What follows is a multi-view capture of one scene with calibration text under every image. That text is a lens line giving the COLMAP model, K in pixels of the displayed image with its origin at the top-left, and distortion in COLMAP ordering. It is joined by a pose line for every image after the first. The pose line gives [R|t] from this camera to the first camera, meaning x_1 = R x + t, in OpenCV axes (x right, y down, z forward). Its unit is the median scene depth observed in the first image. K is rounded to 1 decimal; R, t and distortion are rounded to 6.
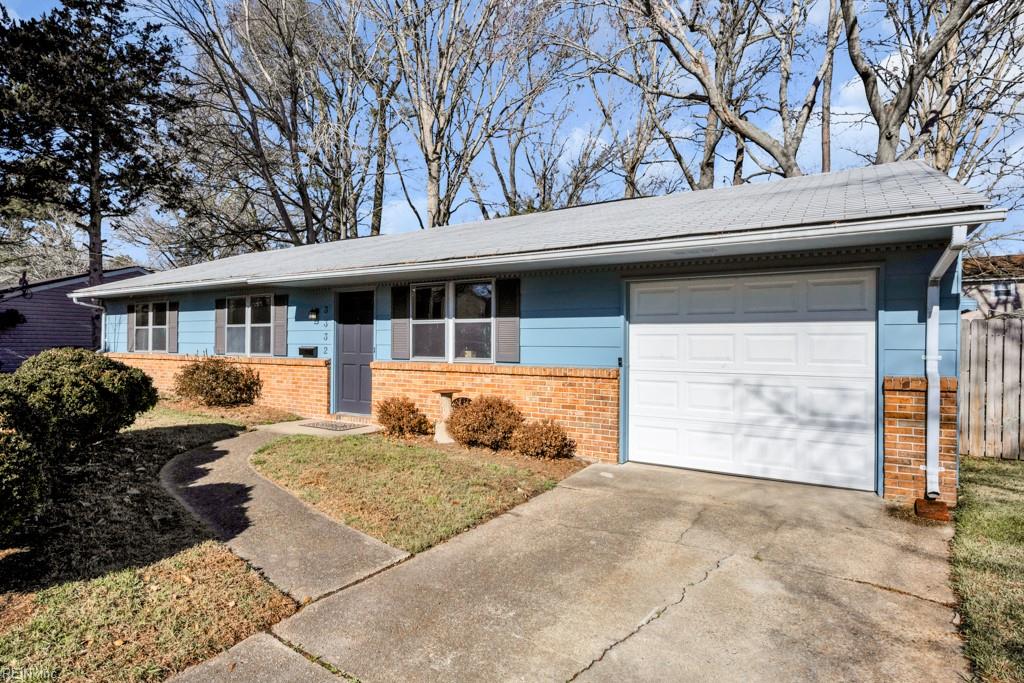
lens RADIAL K [[542.8, 0, 517.4], [0, 542.8, 341.2], [0, 0, 1]] dist [0.005897, 0.001823]
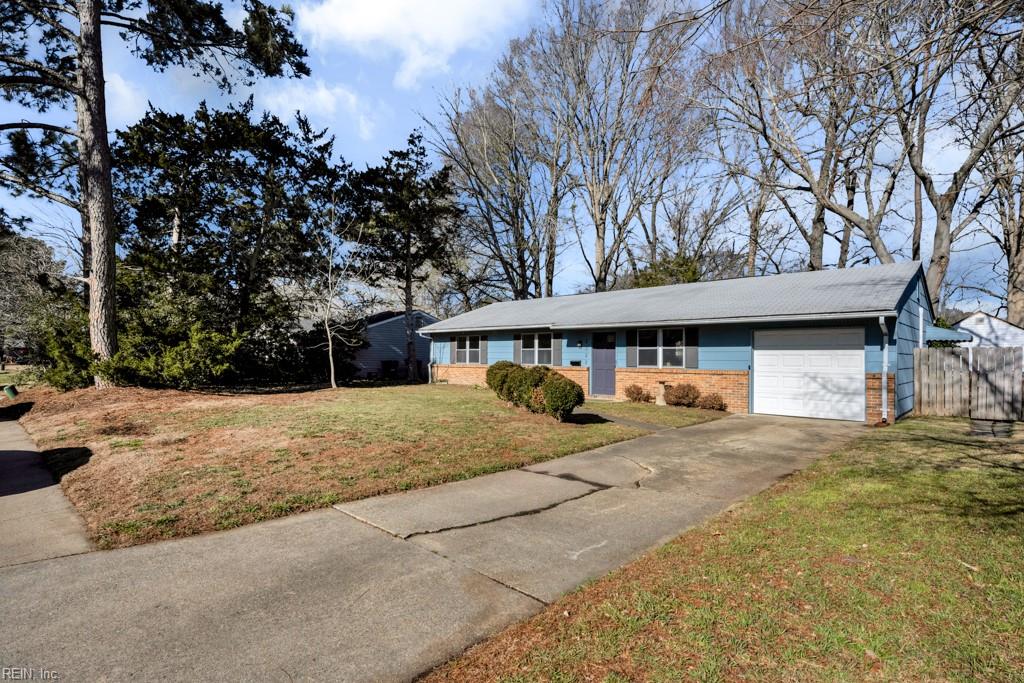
lens RADIAL K [[542.8, 0, 512.9], [0, 542.8, 350.4], [0, 0, 1]] dist [0.005897, 0.001823]
pose [[0.976971, -0.003646, -0.213341, -0.220351], [0.001548, 0.999949, -0.009999, -0.007443], [0.213366, 0.009438, 0.976927, -1.077412]]
